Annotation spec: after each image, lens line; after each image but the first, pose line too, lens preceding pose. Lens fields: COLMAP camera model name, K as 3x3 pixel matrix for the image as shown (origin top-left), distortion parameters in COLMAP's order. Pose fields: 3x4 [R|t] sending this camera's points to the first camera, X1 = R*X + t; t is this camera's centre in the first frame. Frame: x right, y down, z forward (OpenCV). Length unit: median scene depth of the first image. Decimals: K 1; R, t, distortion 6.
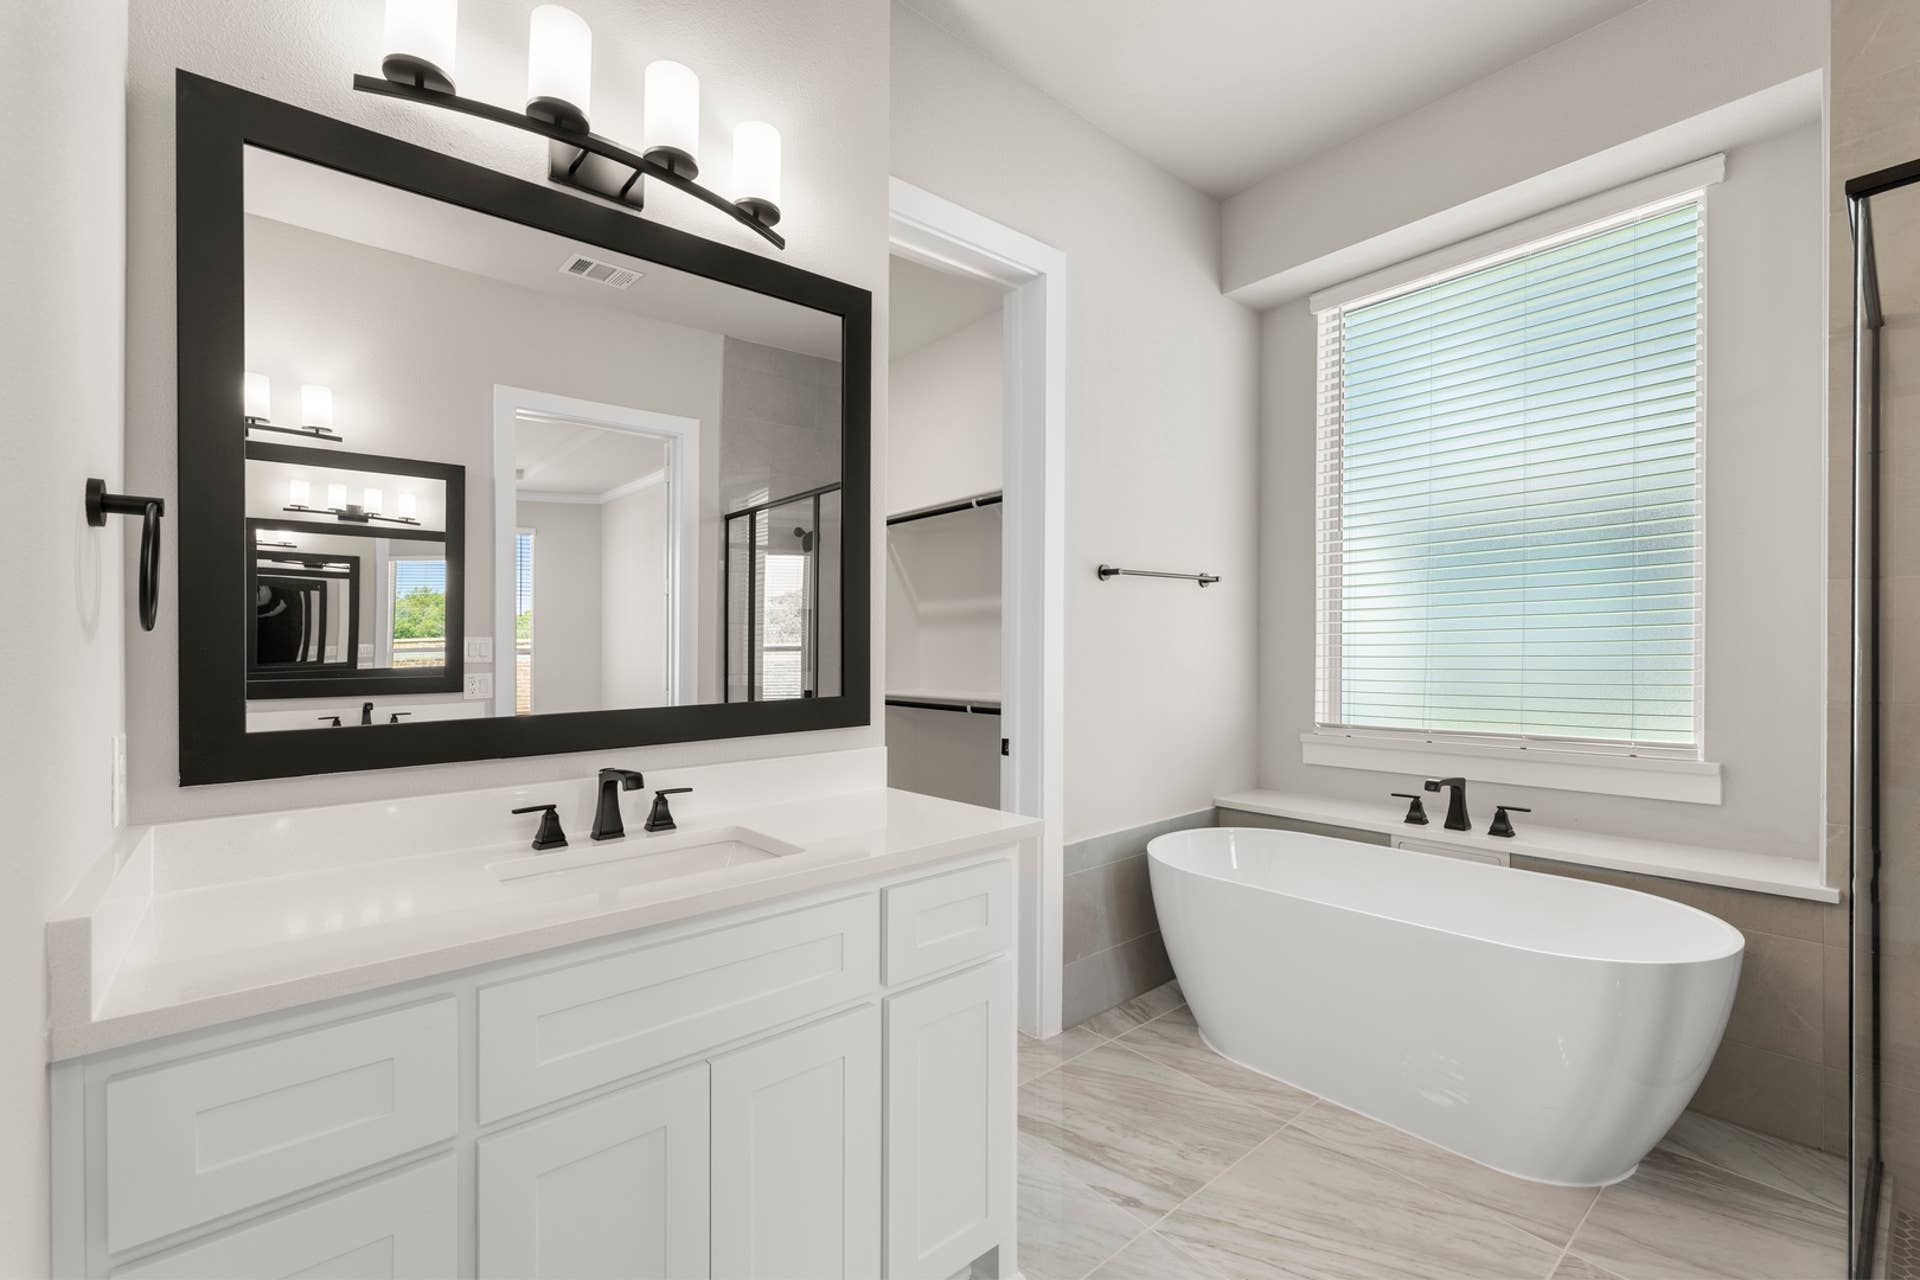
lens RADIAL K [[835.0, 0, 952.5], [0, 835.0, 645.2], [0, 0, 1]] dist [0.001672, -0.000806]
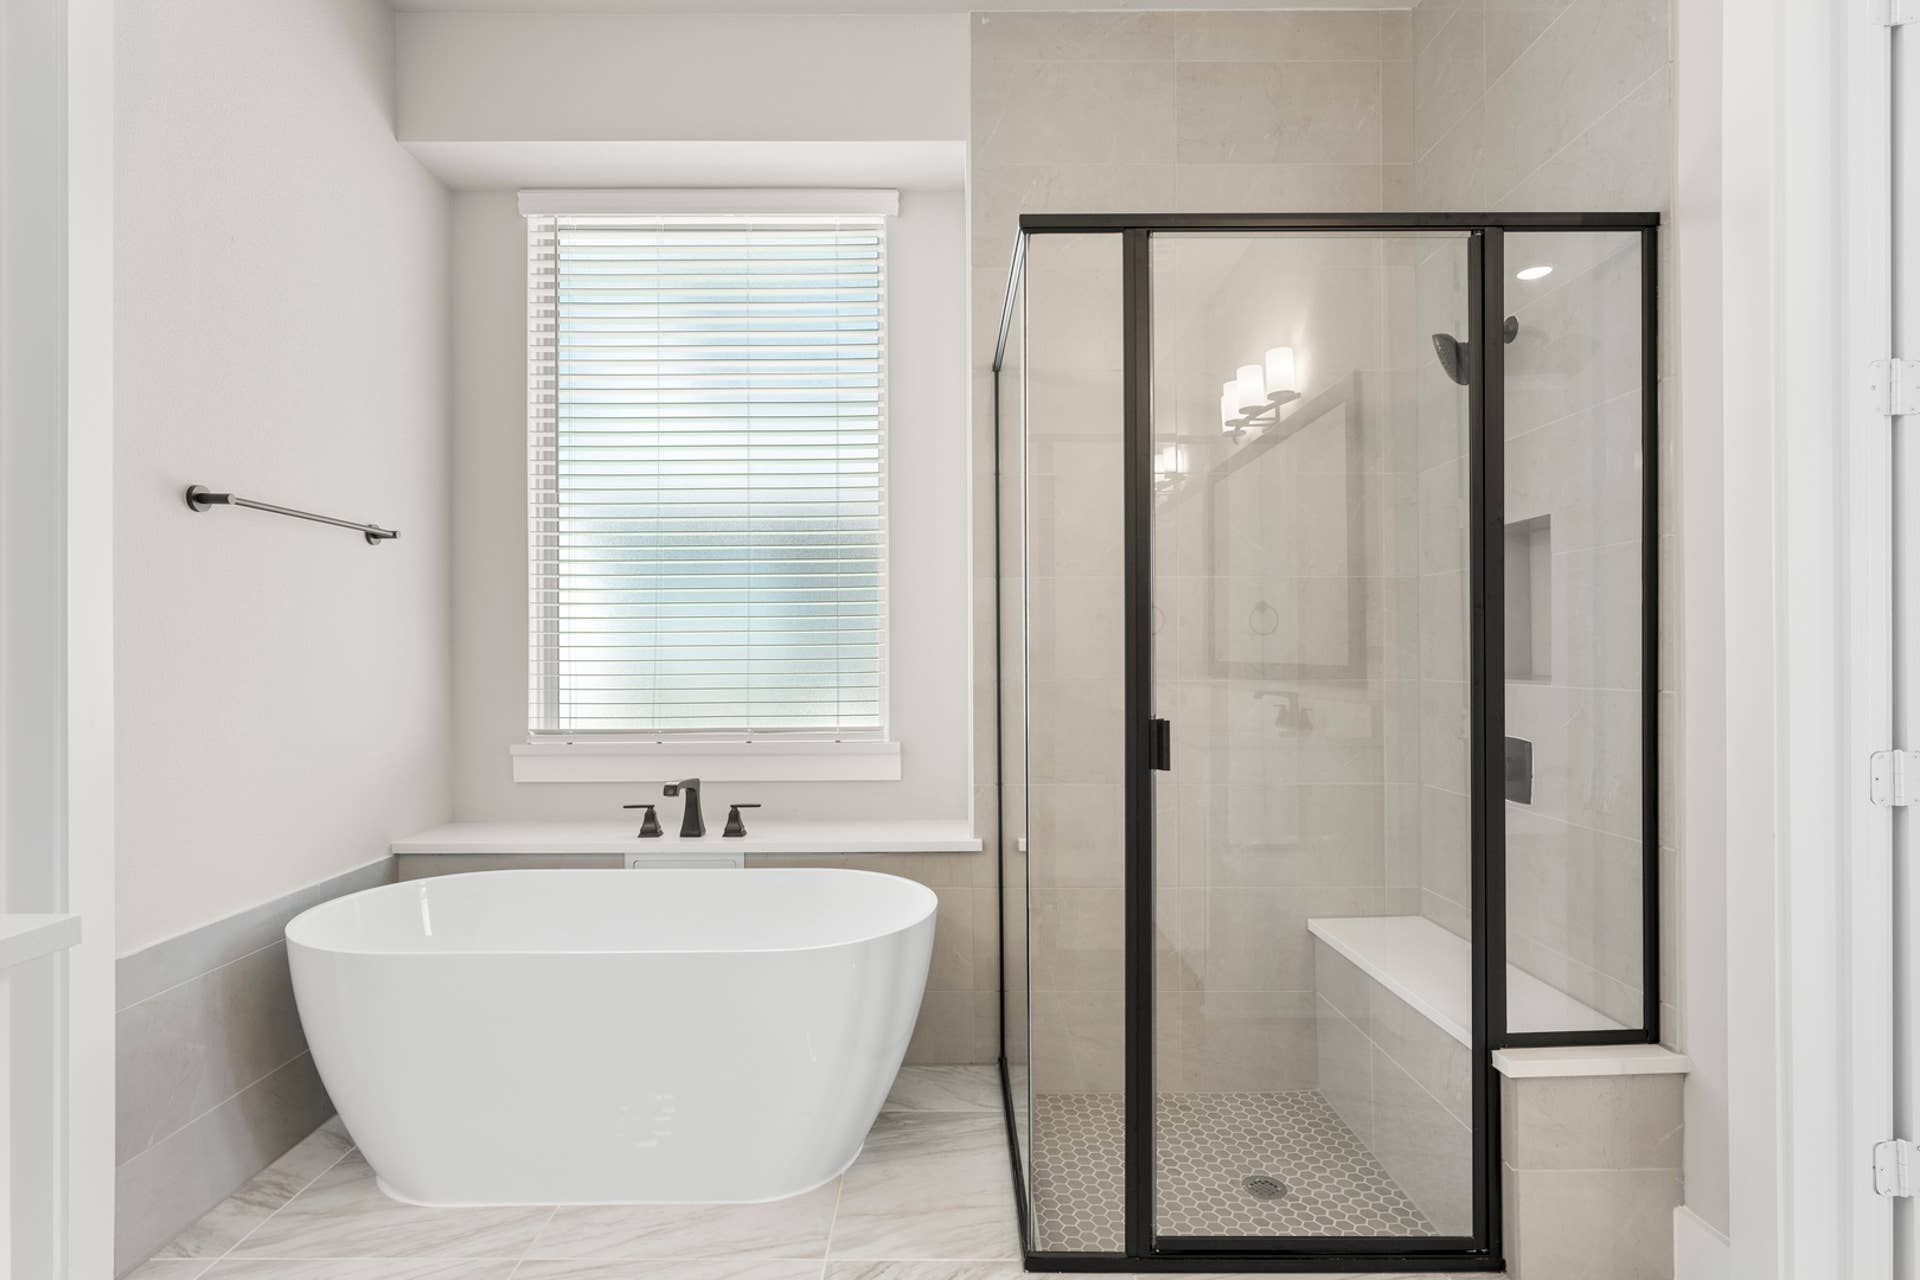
lens RADIAL K [[962.6, 0, 961.0], [0, 962.6, 664.7], [0, 0, 1]] dist [0.003593, 0.000693]
pose [[0.648945, -0.006473, 0.760808, 0.005324], [-0.001924, 0.999947, 0.010149, 0.026661], [-0.760833, -0.008050, 0.648898, 0.117435]]
